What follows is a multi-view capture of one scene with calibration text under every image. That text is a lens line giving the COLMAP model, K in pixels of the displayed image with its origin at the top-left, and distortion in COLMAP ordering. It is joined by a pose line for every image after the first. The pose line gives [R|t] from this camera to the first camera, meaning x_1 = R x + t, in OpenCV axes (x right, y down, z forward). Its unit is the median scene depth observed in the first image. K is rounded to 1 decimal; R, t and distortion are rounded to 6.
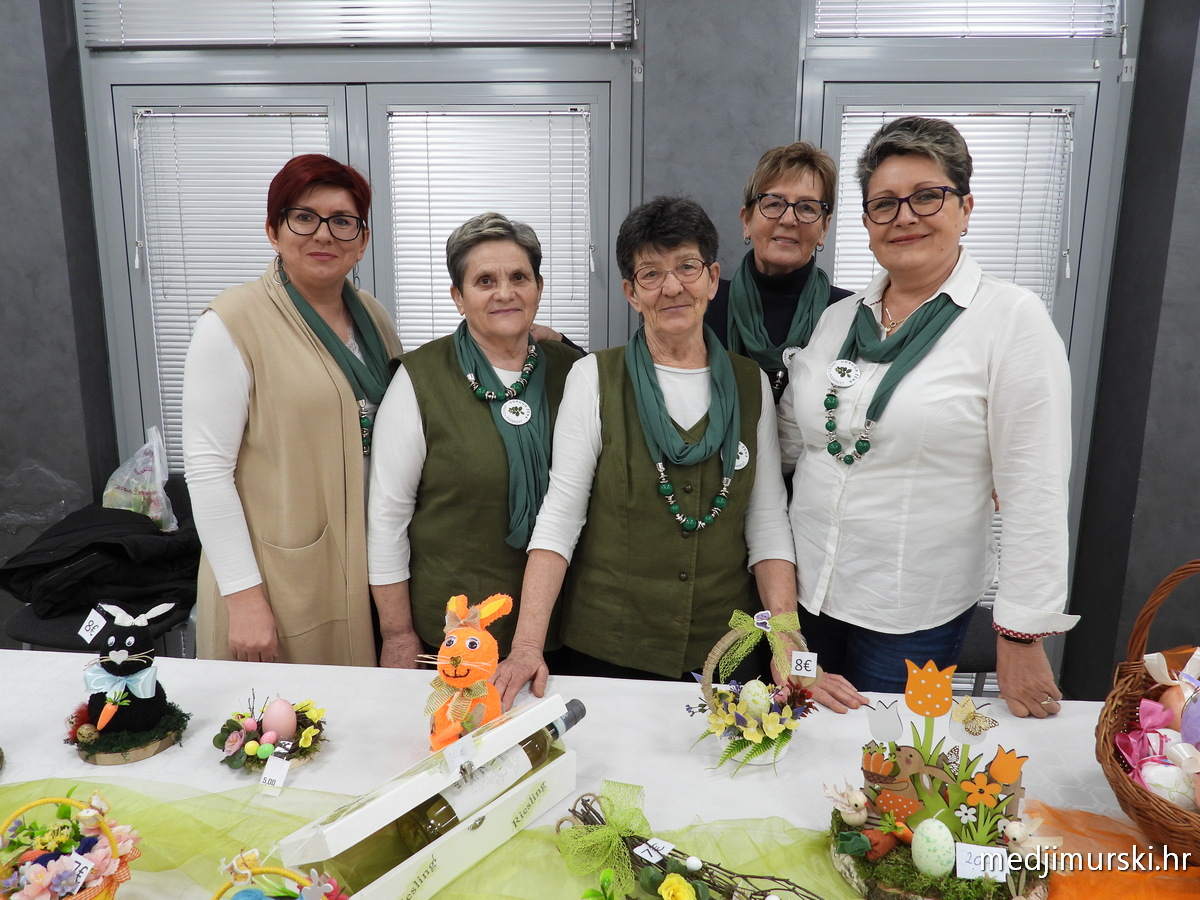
lens RADIAL K [[900.7, 0, 598.1], [0, 900.7, 450.9], [0, 0, 1]] dist [-0.000983, -0.002016]
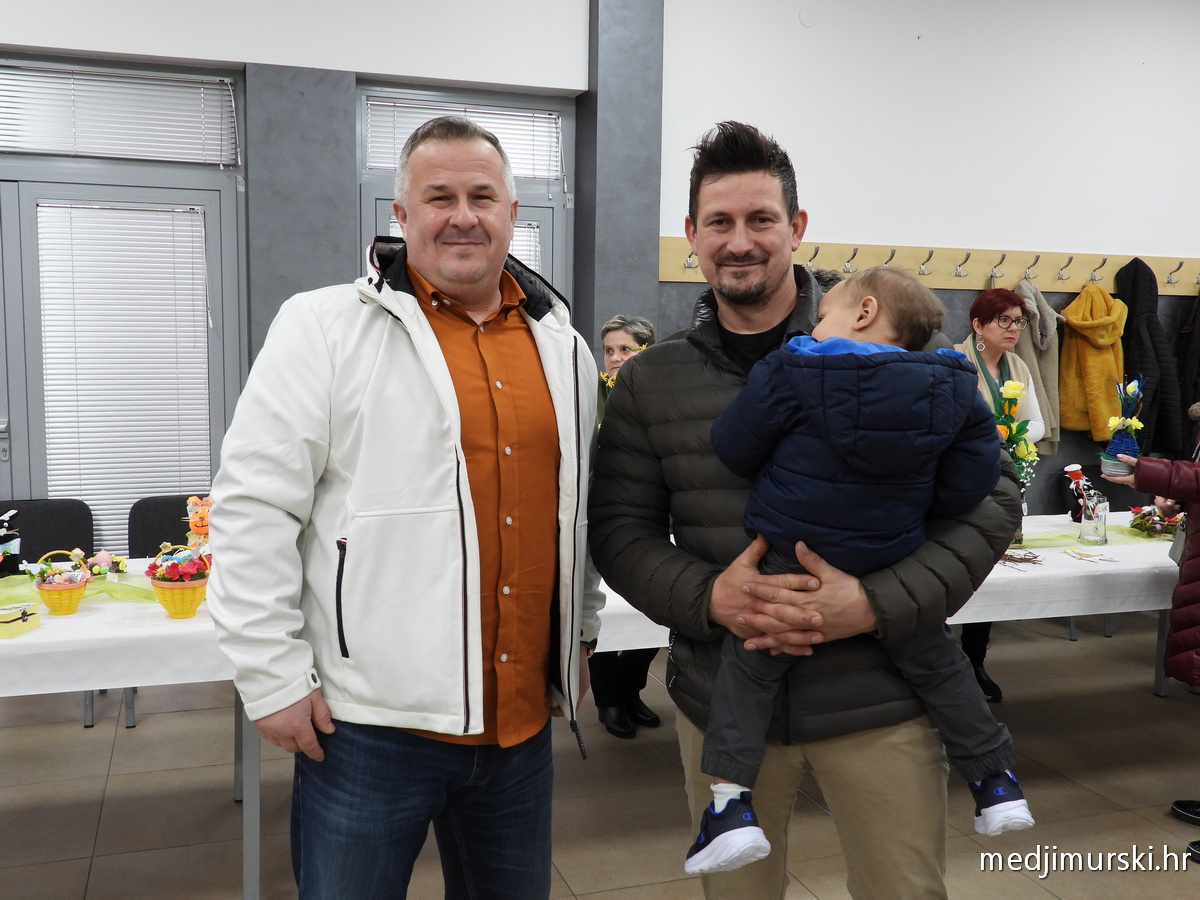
lens RADIAL K [[1121.8, 0, 598.6], [0, 1121.8, 449.0], [0, 0, 1]] dist [-0.018290, 0.000000]
pose [[0.921275, -0.037552, 0.387095, -0.121870], [0.070491, 0.994965, -0.071246, 0.134788], [-0.382471, 0.092924, 0.919283, -0.704752]]
